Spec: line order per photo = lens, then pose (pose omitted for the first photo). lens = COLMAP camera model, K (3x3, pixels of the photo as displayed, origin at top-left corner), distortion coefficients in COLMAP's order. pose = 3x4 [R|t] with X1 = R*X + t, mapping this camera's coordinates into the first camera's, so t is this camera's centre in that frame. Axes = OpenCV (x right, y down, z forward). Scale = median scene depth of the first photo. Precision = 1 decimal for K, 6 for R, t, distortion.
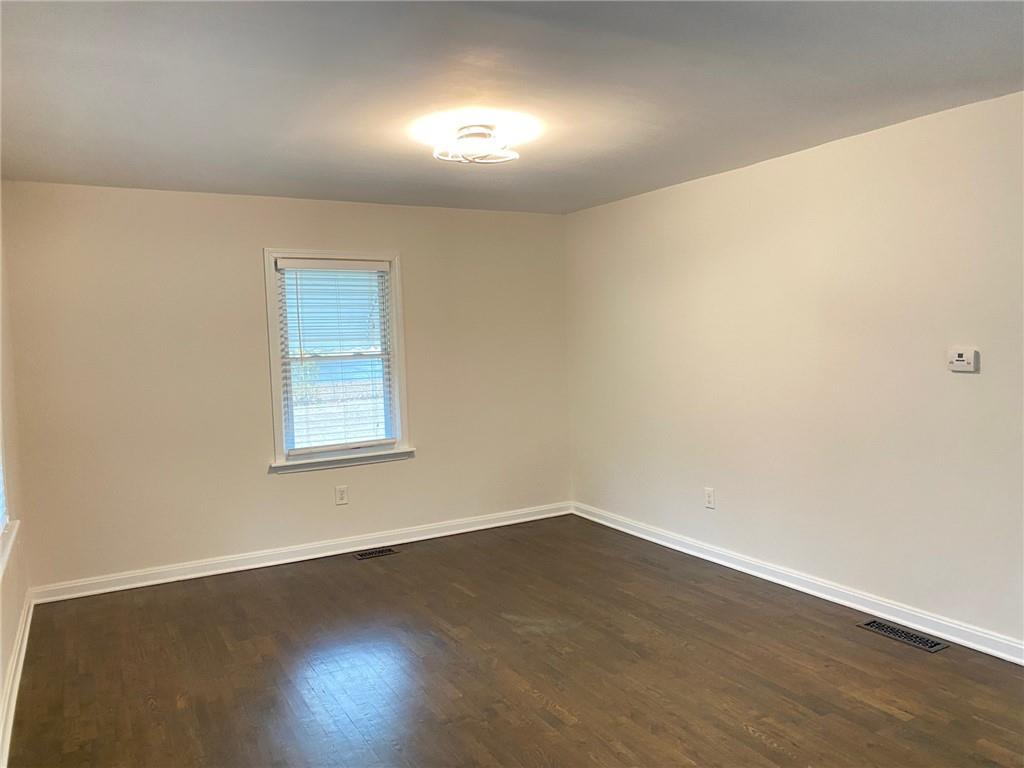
lens RADIAL K [[777.9, 0, 512.0], [0, 777.9, 384.0], [0, 0, 1]] dist [0.069261, -0.062853]
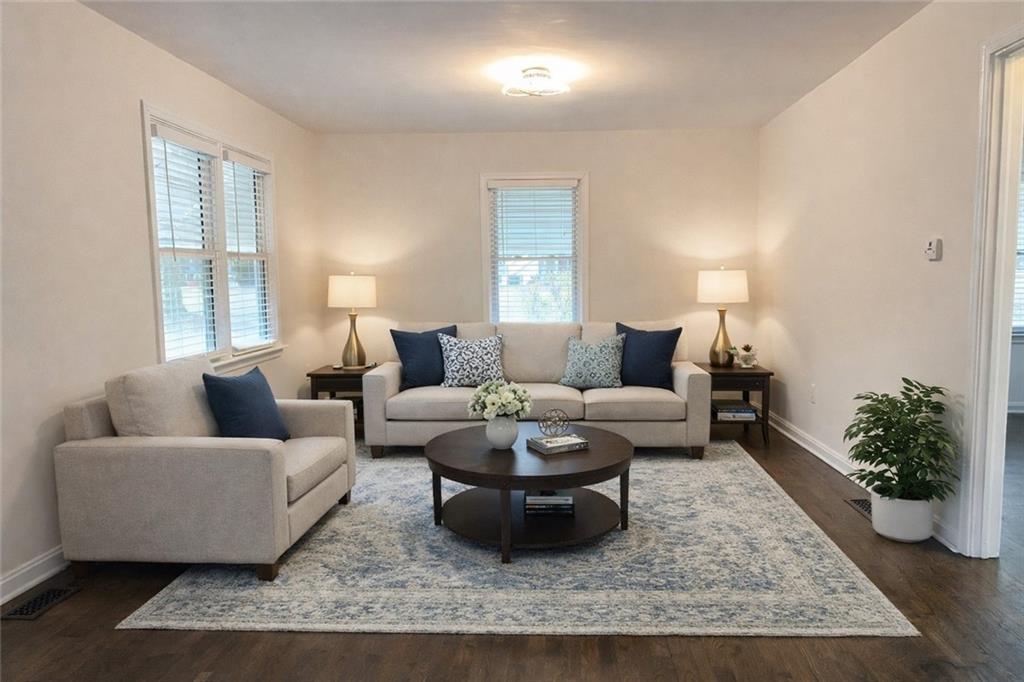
lens RADIAL K [[798.7, 0, 513.1], [0, 798.7, 368.3], [0, 0, 1]] dist [0.047435, -0.009874]
pose [[0.841845, 0.081392, -0.533546, 0.469399], [-0.047571, 0.995906, 0.076866, 0.047496], [0.537618, -0.039328, 0.842271, -0.123208]]
